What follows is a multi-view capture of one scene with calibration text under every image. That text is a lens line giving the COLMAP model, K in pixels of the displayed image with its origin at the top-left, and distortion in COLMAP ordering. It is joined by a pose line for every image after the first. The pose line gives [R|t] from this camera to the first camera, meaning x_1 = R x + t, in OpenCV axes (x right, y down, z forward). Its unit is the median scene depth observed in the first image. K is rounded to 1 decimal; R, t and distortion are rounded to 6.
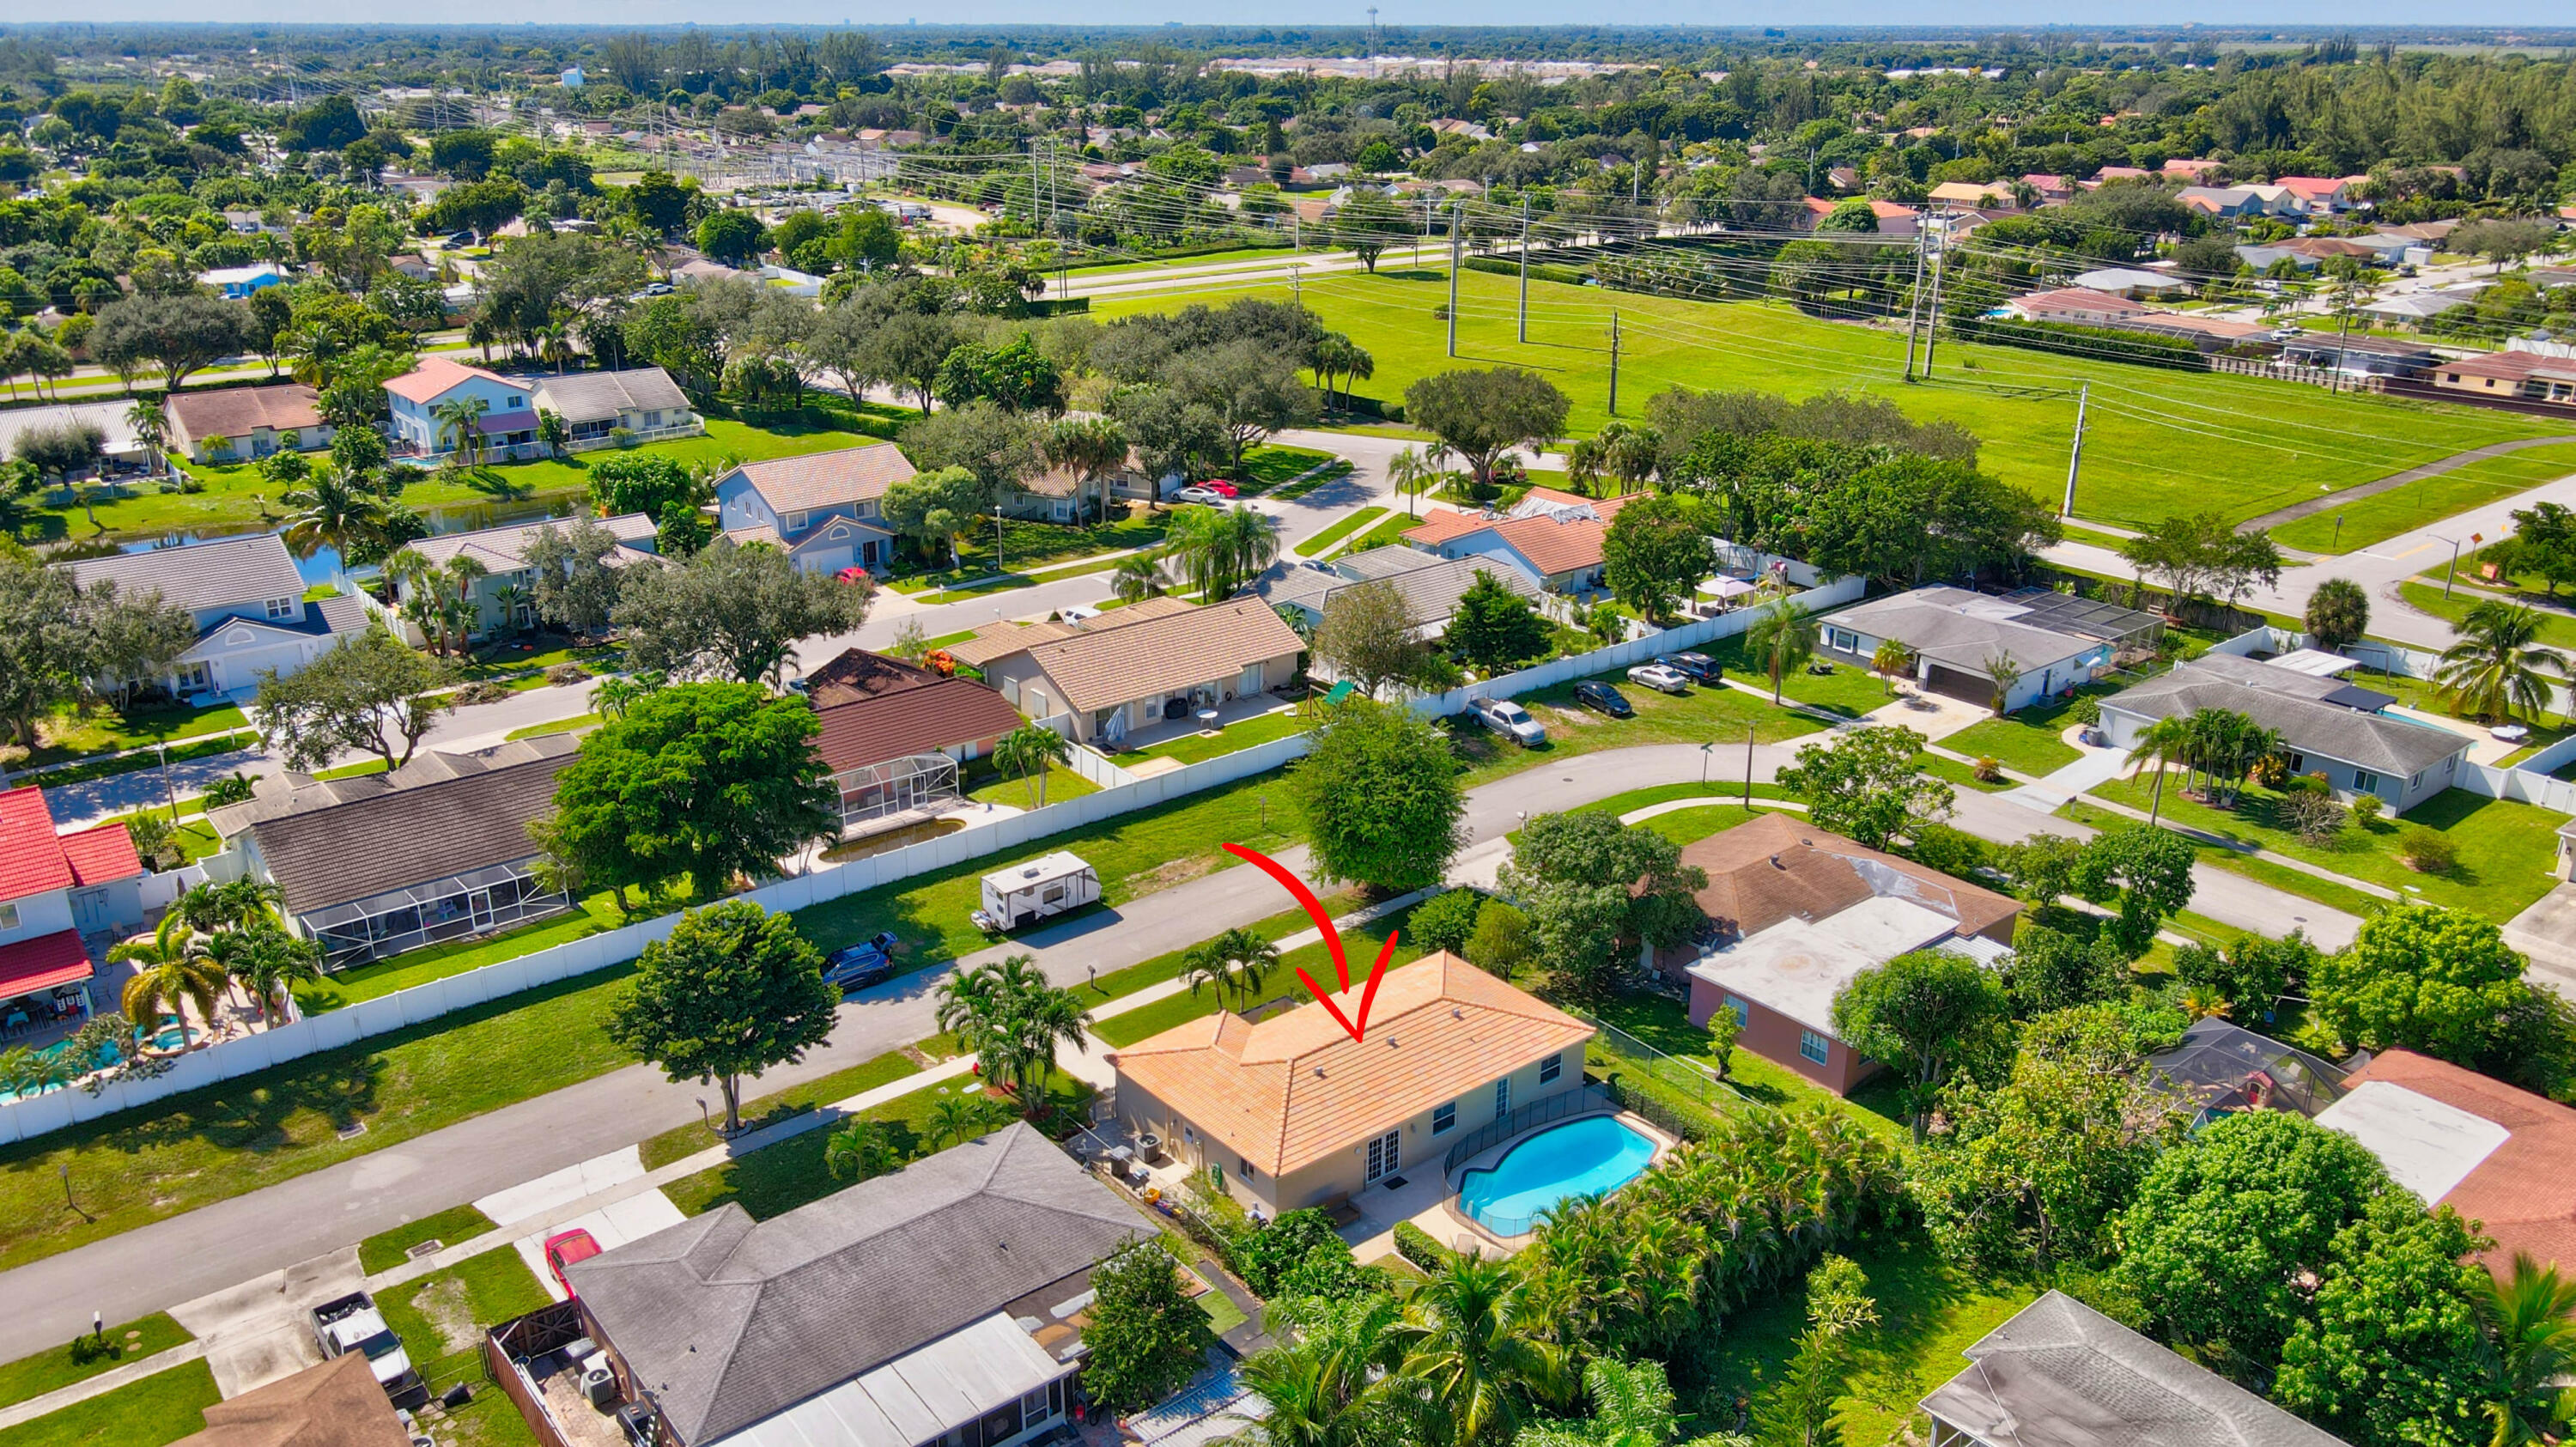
lens RADIAL K [[1909.8, 0, 1272.8], [0, 1909.8, 729.1], [0, 0, 1]] dist [-0.012794, 0.041695]
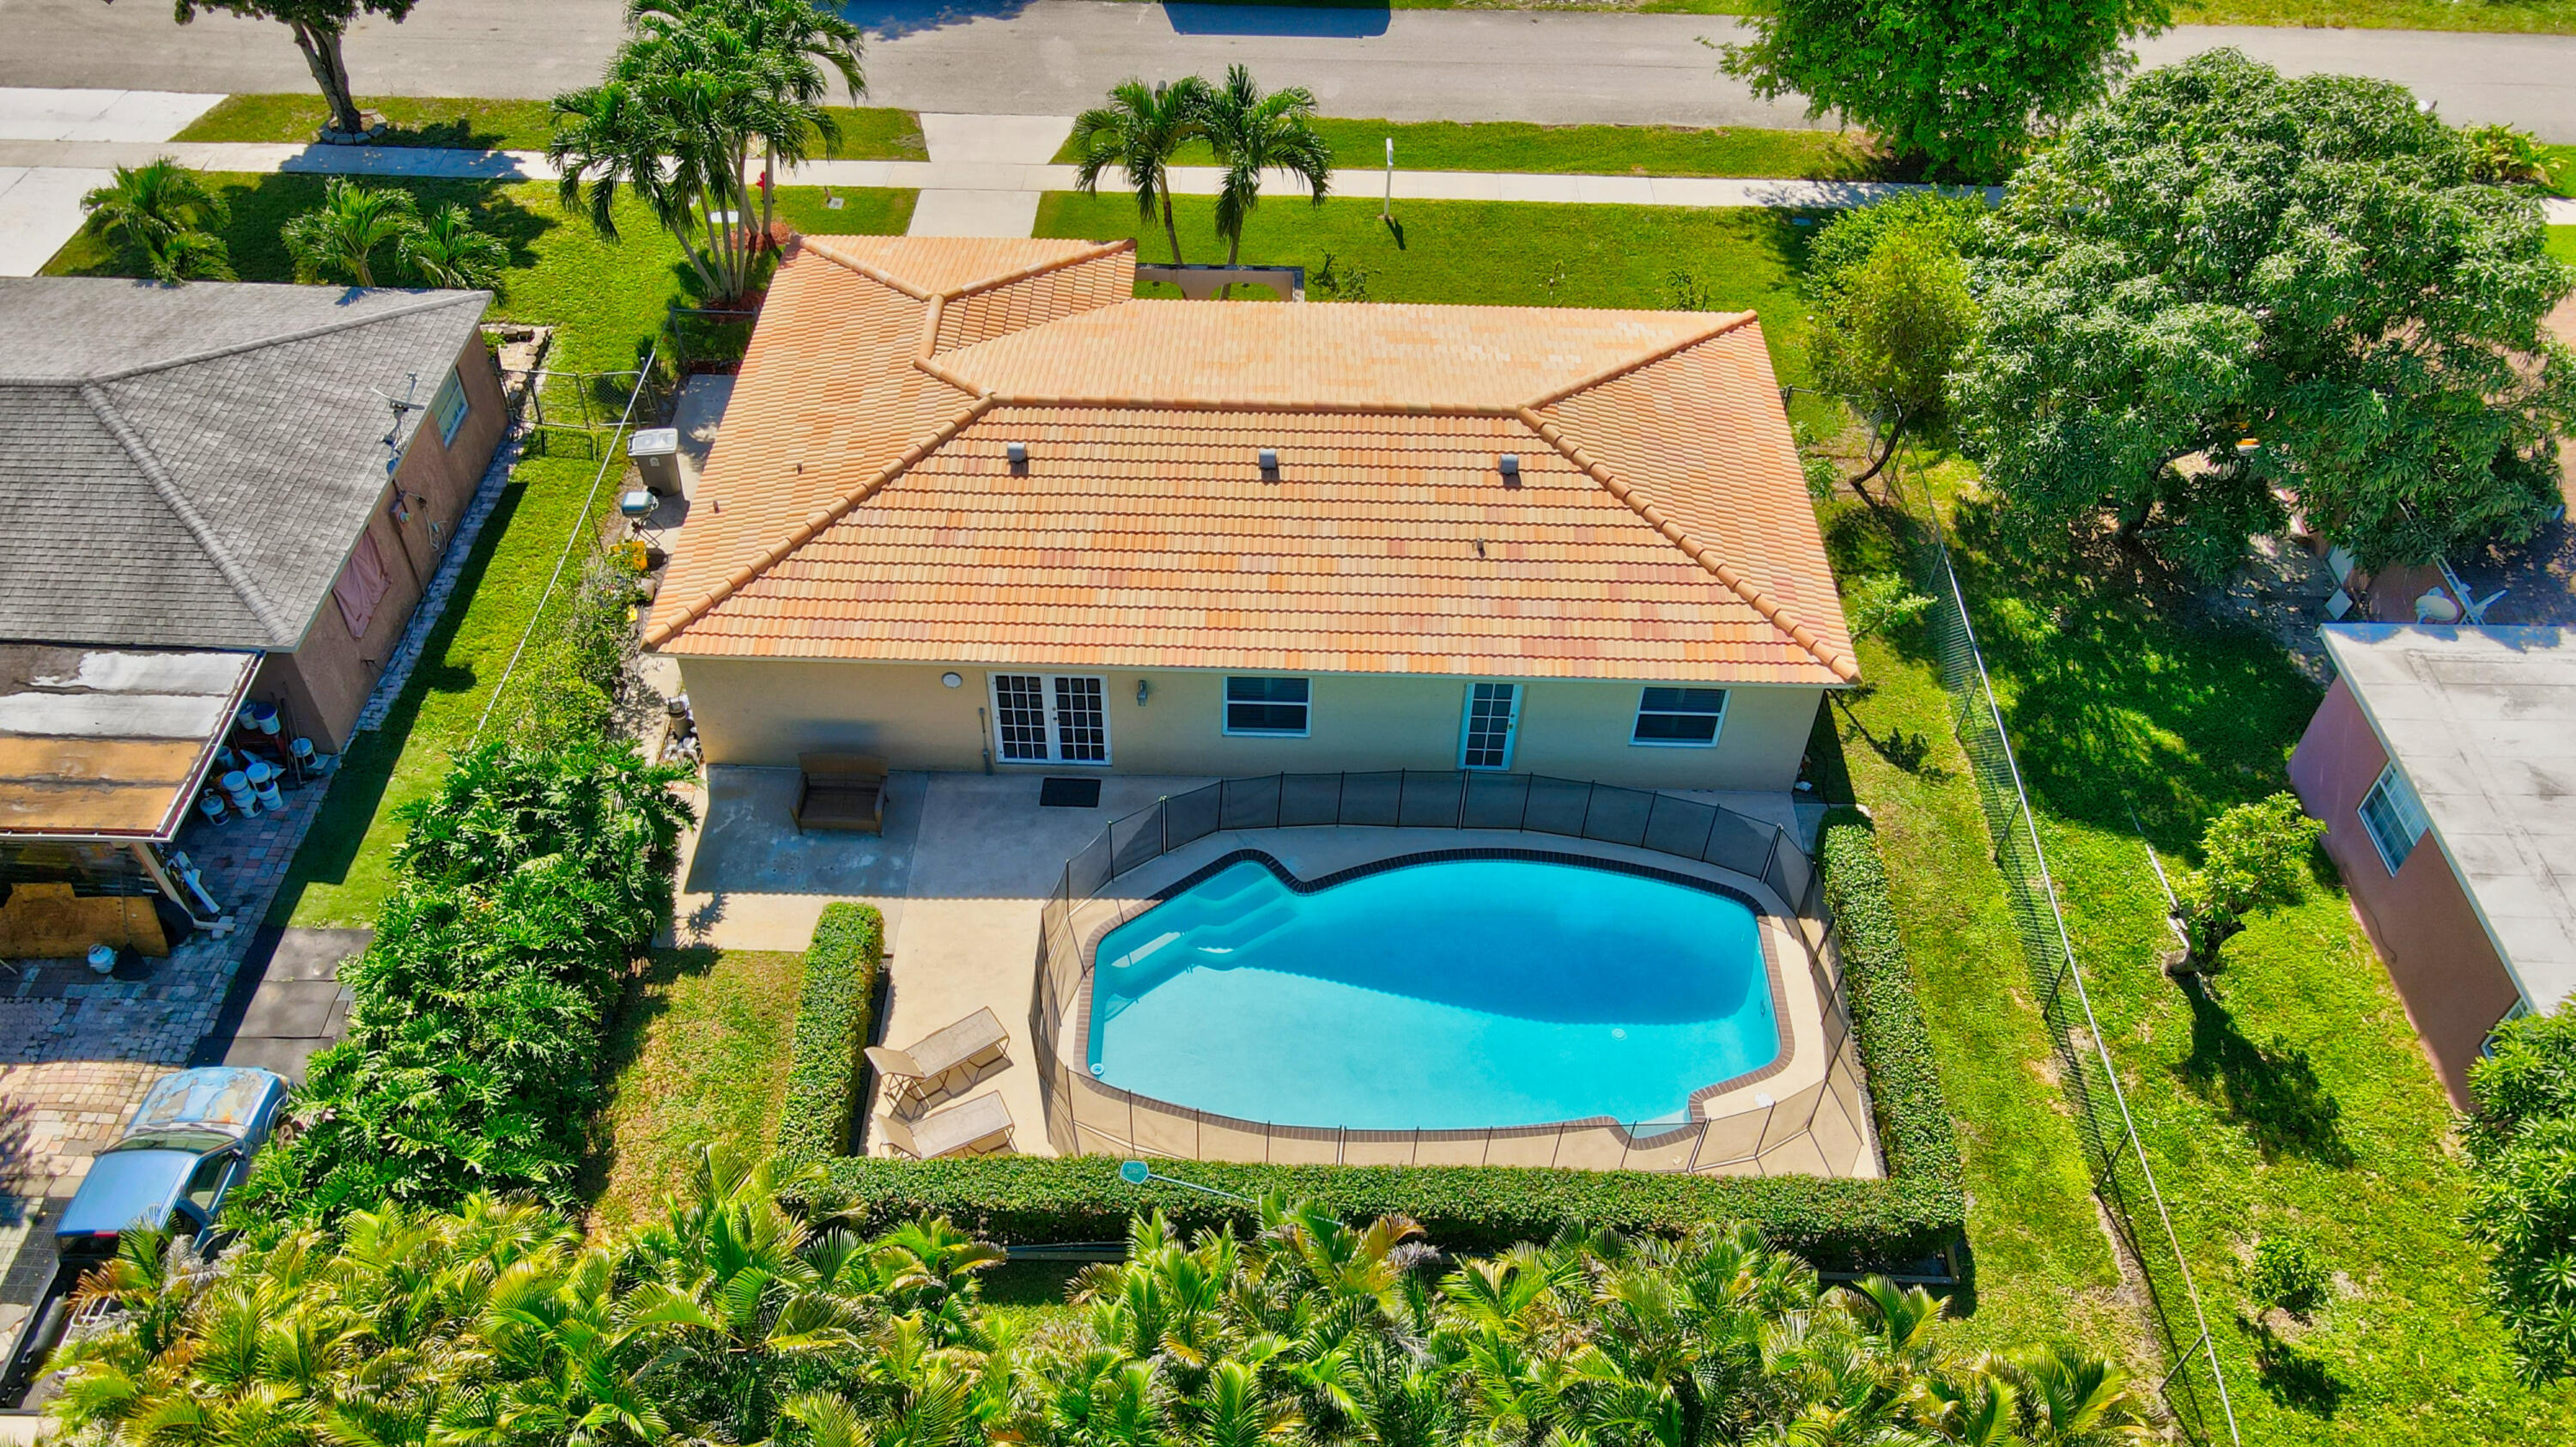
lens RADIAL K [[1909.8, 0, 1275.8], [0, 1909.8, 725.7], [0, 0, 1]] dist [-0.012794, 0.041695]
pose [[0.768774, 0.464476, -0.439601, 0.158526], [-0.239862, 0.846628, 0.475065, 0.018423], [0.592835, -0.259774, 0.762276, 0.442300]]
